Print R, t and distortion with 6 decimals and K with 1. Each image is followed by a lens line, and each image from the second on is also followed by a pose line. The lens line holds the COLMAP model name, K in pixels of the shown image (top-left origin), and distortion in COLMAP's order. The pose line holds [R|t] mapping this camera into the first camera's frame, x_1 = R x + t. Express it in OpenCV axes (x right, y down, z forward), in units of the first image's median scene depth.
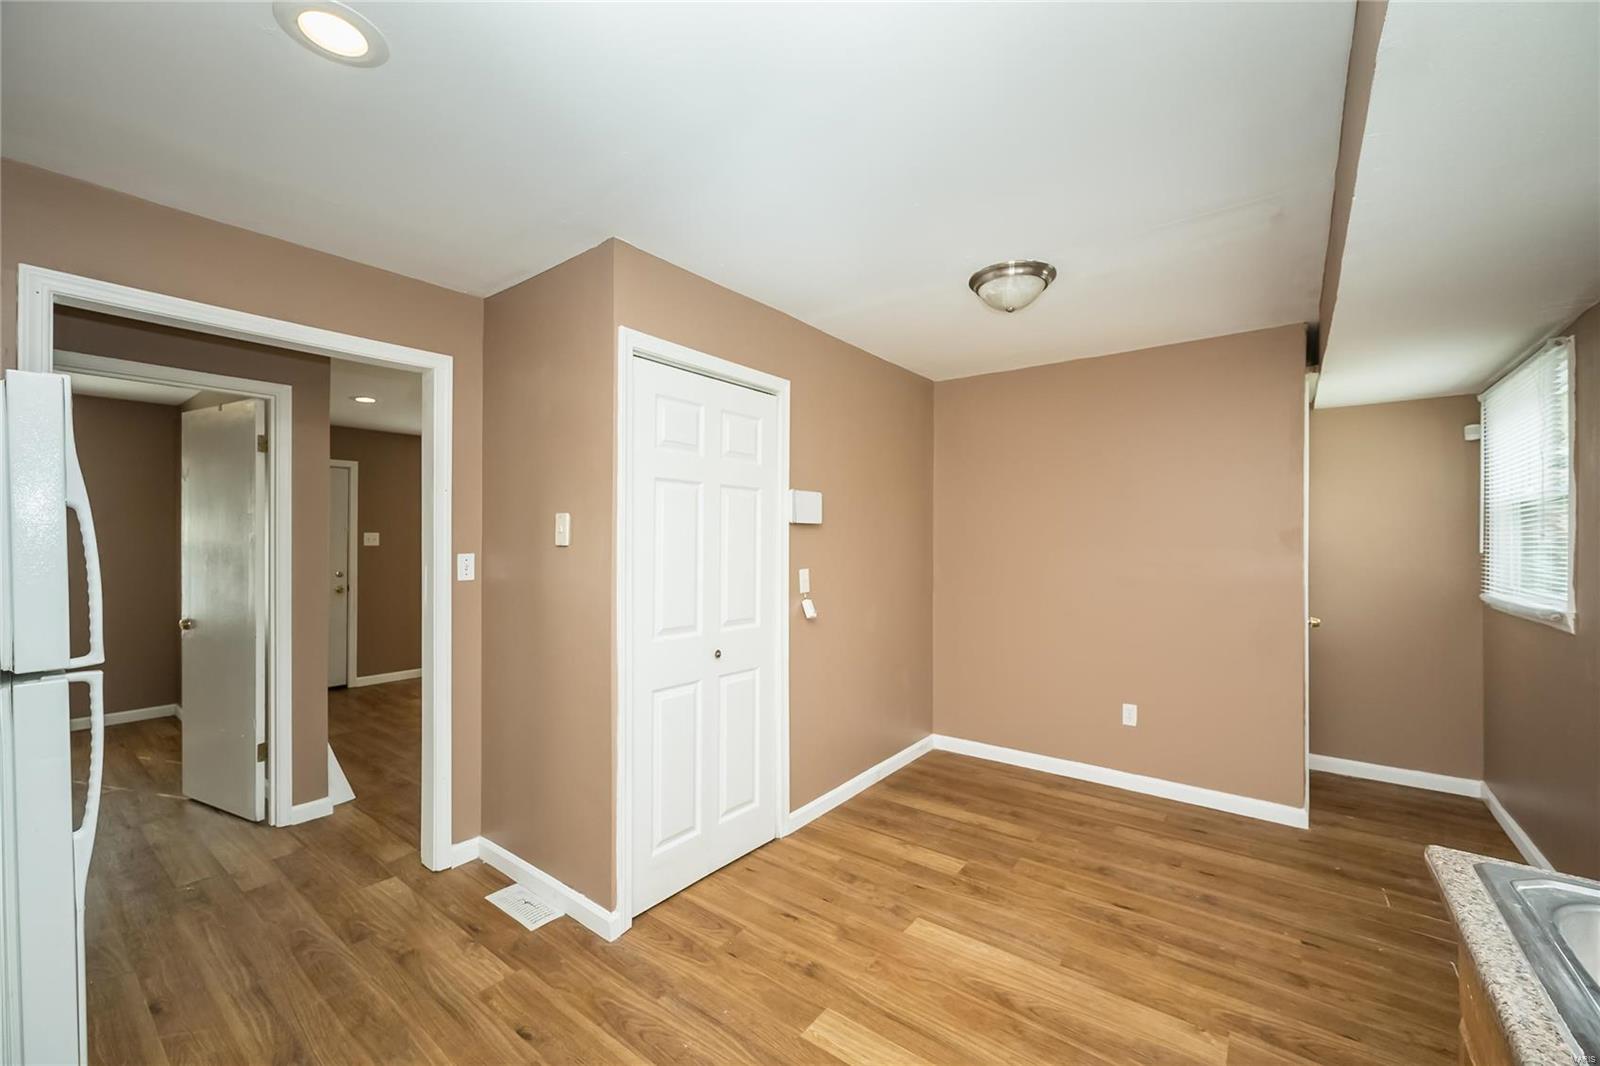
lens RADIAL K [[637.9, 0, 803.4], [0, 637.9, 542.0], [0, 0, 1]] dist [0.003801, -0.000583]
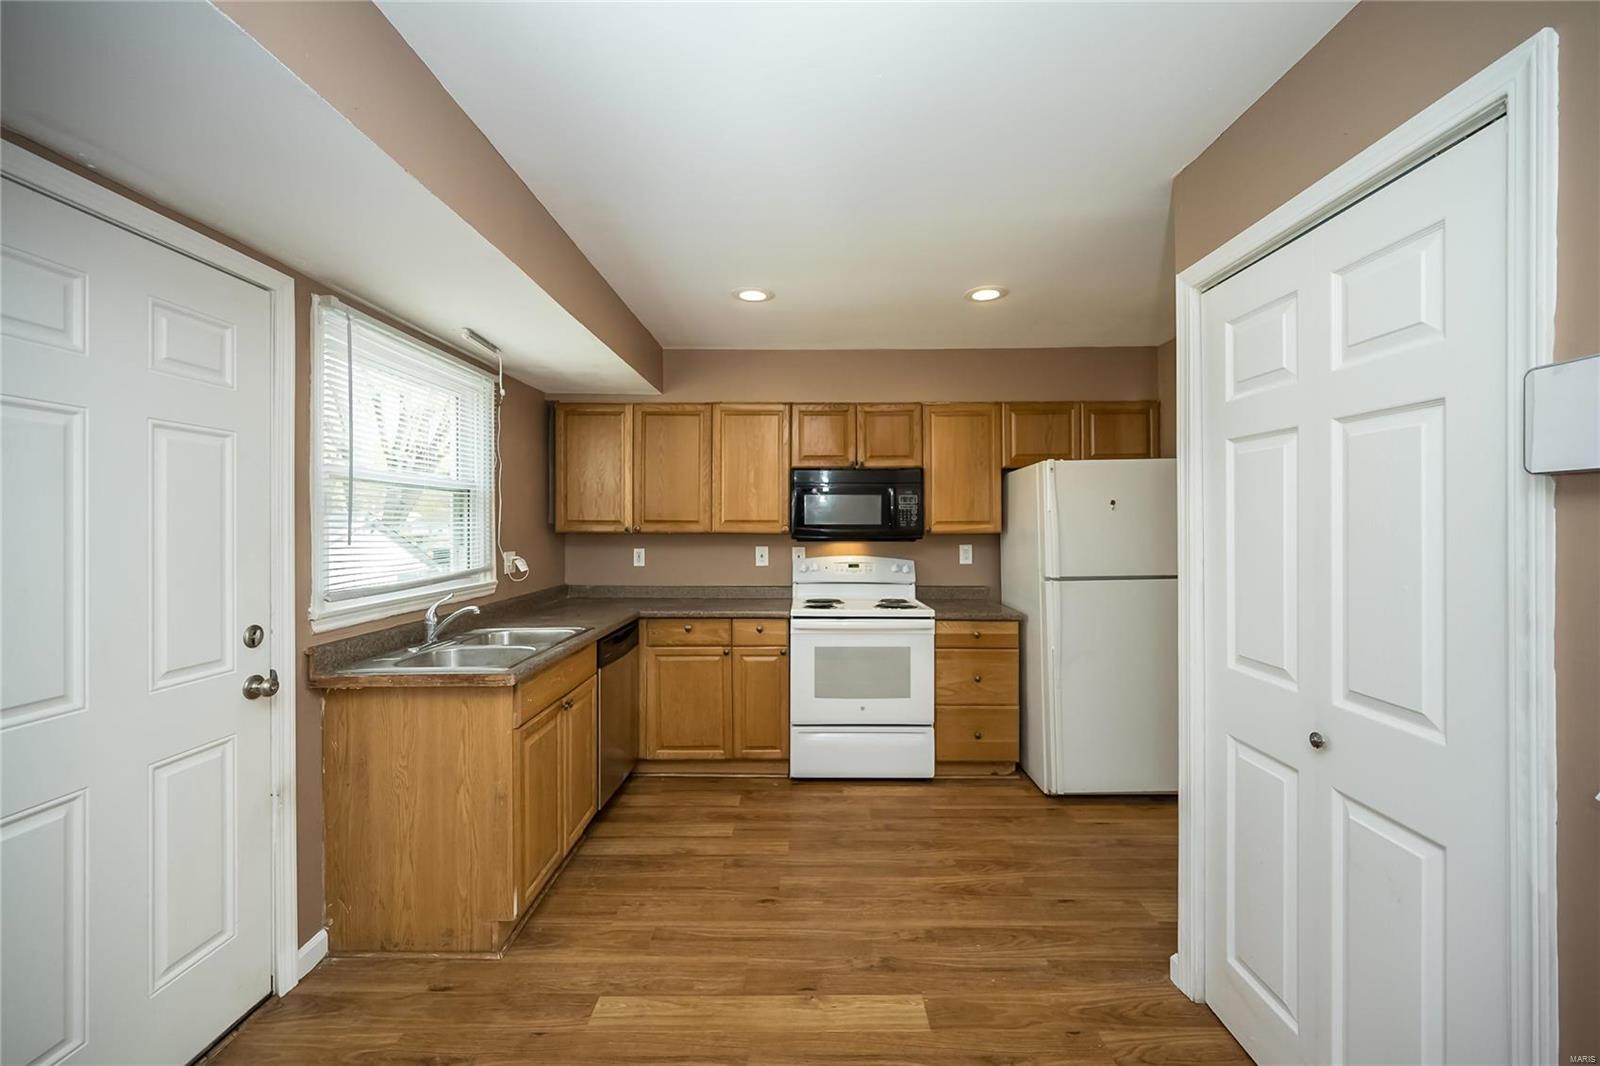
lens RADIAL K [[637.9, 0, 807.9], [0, 637.9, 523.3], [0, 0, 1]] dist [0.003801, -0.000583]
pose [[-0.795483, 0.001923, -0.605973, 0.512448], [0.000579, 0.999997, 0.002415, -0.007752], [0.605976, 0.001570, -0.795481, 1.127532]]
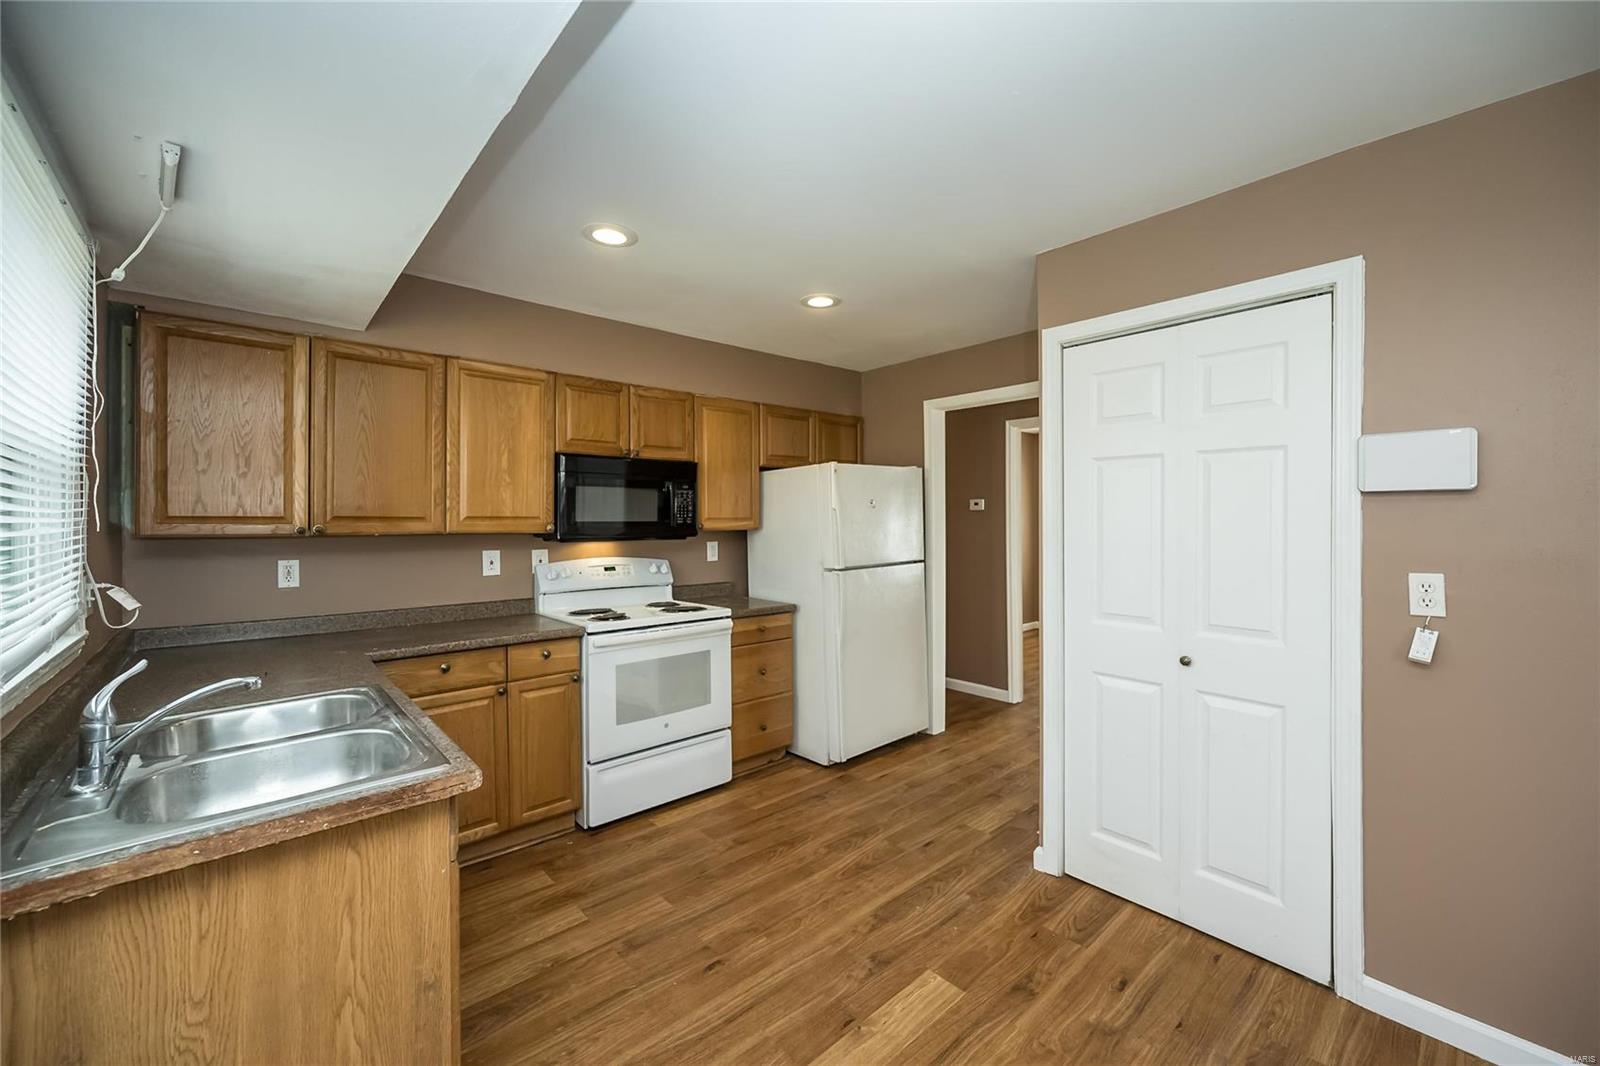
lens RADIAL K [[637.9, 0, 806.4], [0, 637.9, 522.3], [0, 0, 1]] dist [0.003801, -0.000583]
pose [[-0.181212, 0.005904, -0.983426, 0.730248], [0.001943, 0.999982, 0.005645, -0.006546], [0.983442, -0.000888, -0.181220, 0.648368]]
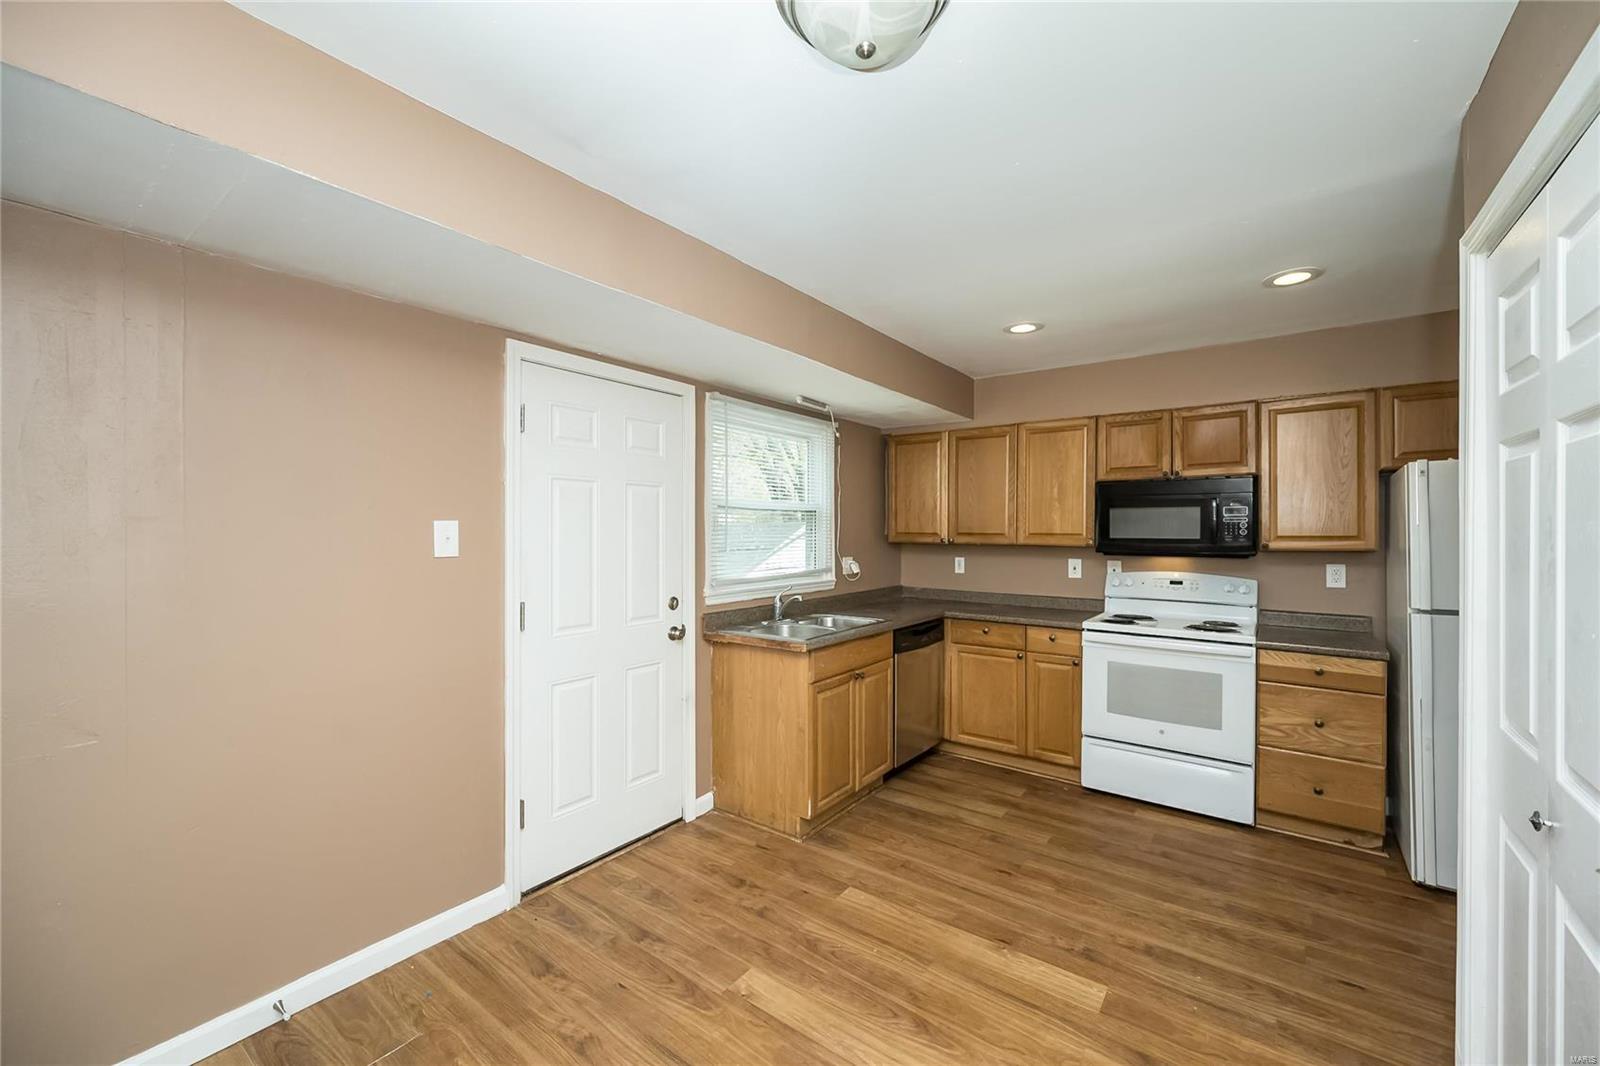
lens RADIAL K [[637.9, 0, 809.8], [0, 637.9, 535.3], [0, 0, 1]] dist [0.003801, -0.000583]
pose [[-0.999763, -0.001486, -0.021722, 0.354596], [-0.001714, 0.999944, 0.010481, -0.020637], [0.021705, 0.010516, -0.999709, 1.372744]]
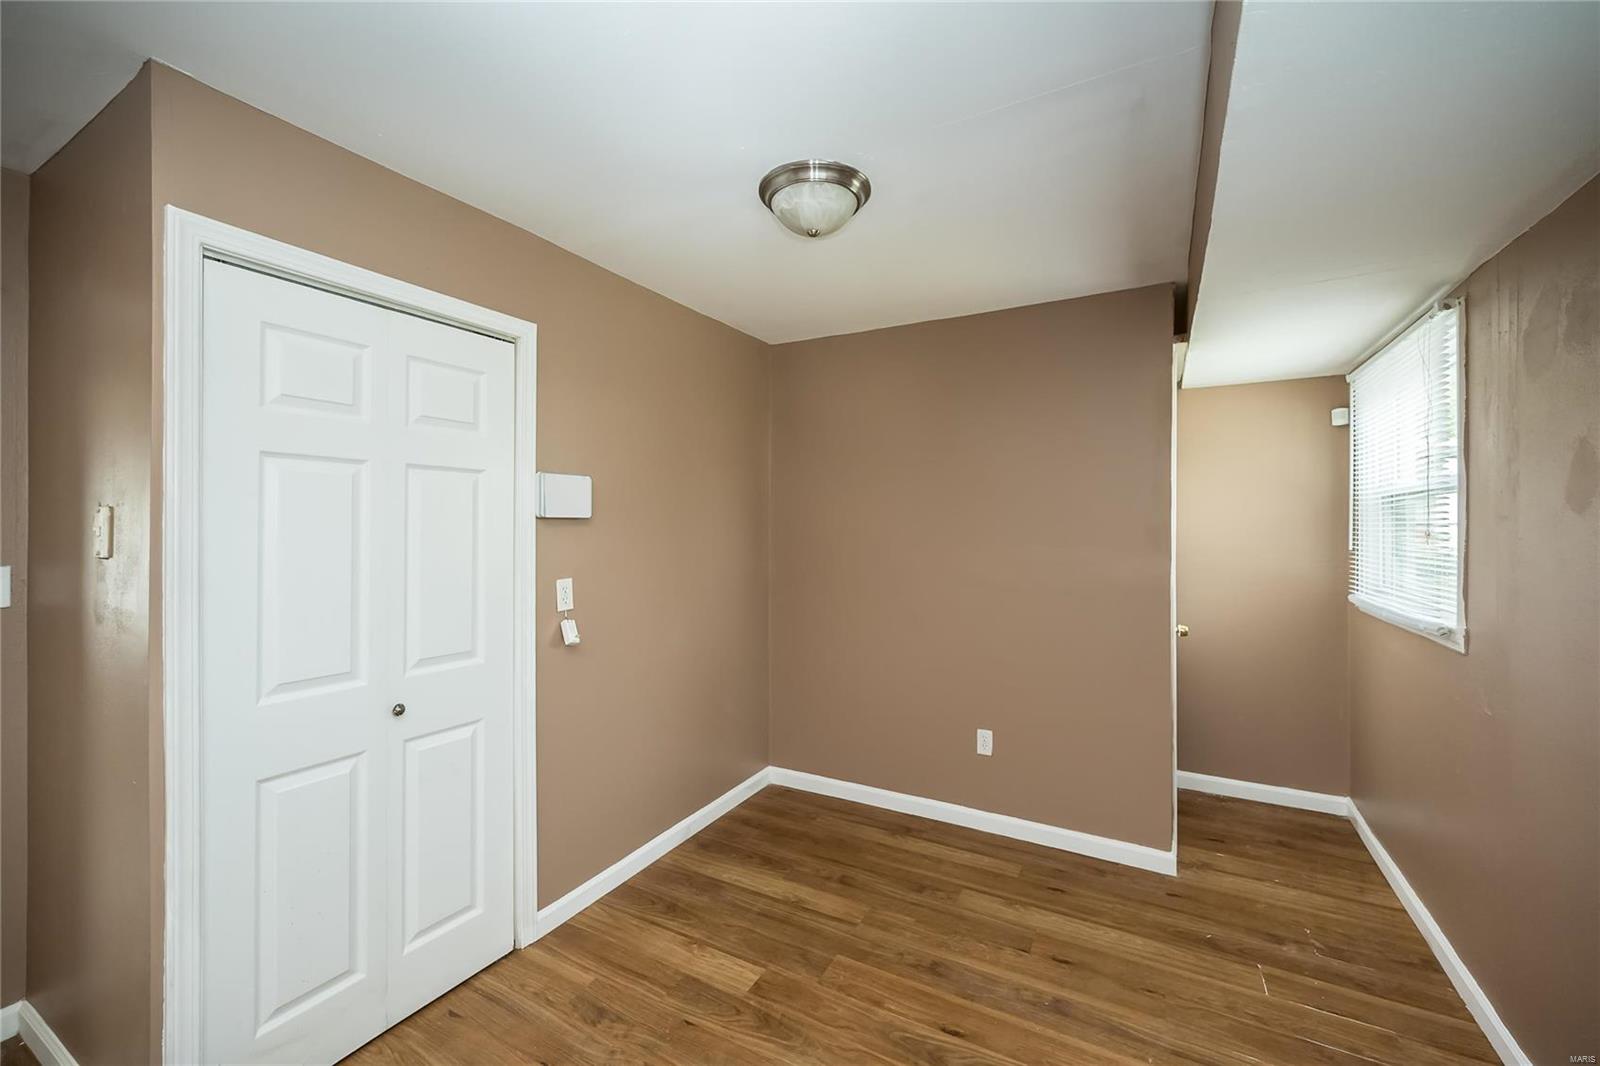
lens RADIAL K [[637.9, 0, 800.9], [0, 637.9, 531.2], [0, 0, 1]] dist [0.003801, -0.000583]
pose [[0.990404, -0.003553, 0.138159, 0.195230], [0.002921, 0.999984, 0.004777, -0.018787], [-0.138174, -0.004328, 0.990398, 0.249248]]
